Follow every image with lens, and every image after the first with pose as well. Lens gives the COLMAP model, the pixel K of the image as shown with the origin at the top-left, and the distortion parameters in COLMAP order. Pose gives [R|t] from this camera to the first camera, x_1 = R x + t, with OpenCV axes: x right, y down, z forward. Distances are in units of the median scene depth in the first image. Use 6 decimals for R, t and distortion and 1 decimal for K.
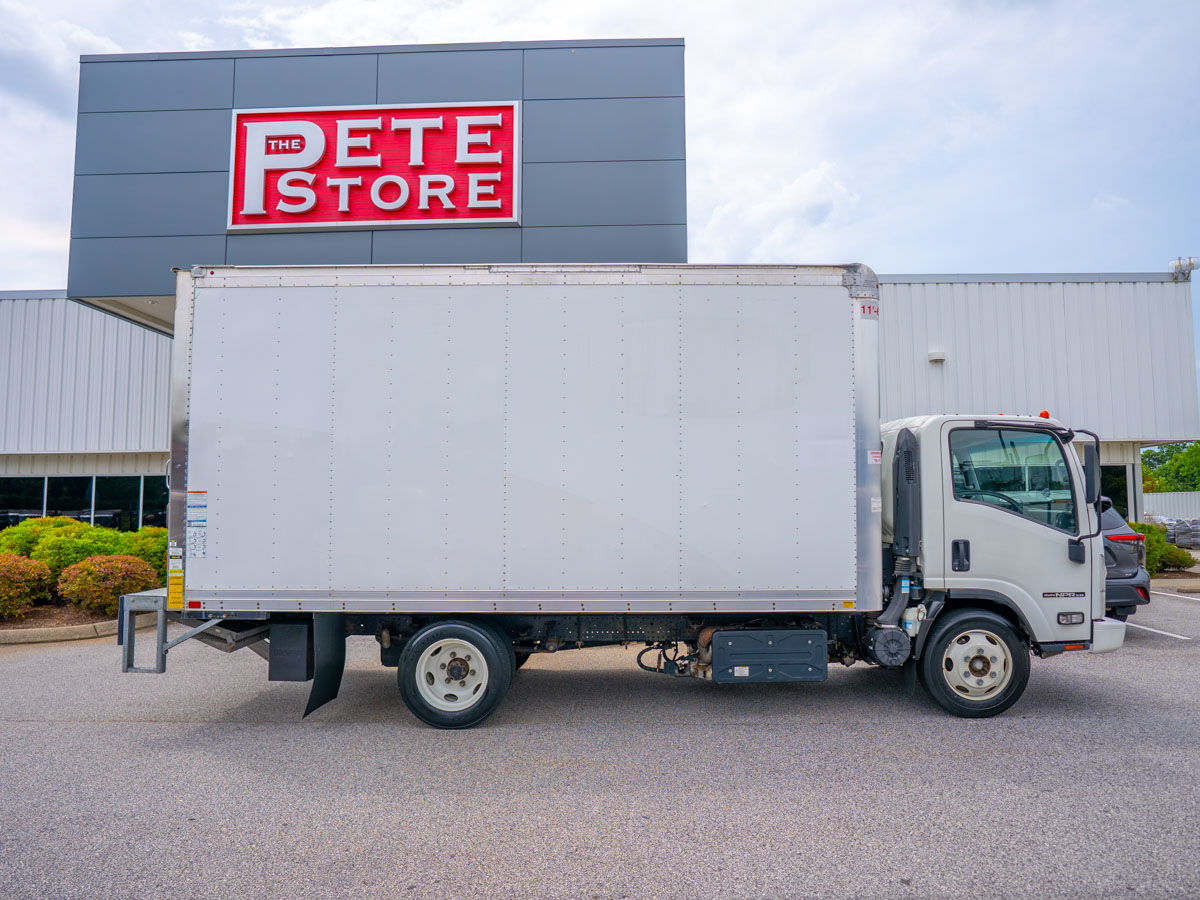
lens RADIAL K [[742.2, 0, 600.0], [0, 742.2, 450.0], [0, 0, 1]] dist [-0.001862, 0.001789]
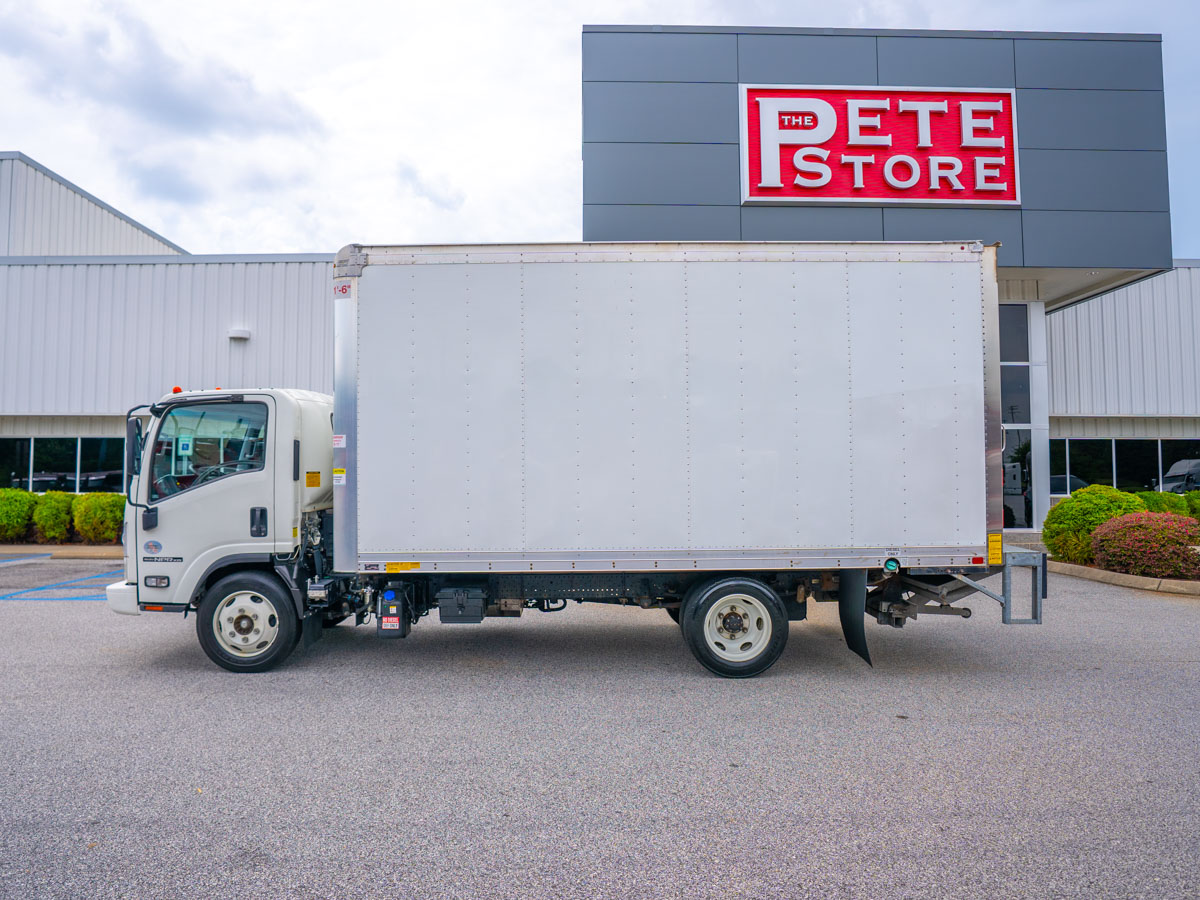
lens RADIAL K [[702.4, 0, 600.0], [0, 702.4, 450.0], [0, 0, 1]] dist [-0.045828, 0.031882]
pose [[0.998307, 0.012341, 0.056844, -0.754522], [-0.014801, 0.998963, 0.043061, 0.009995], [-0.056253, -0.043829, 0.997454, 0.028211]]
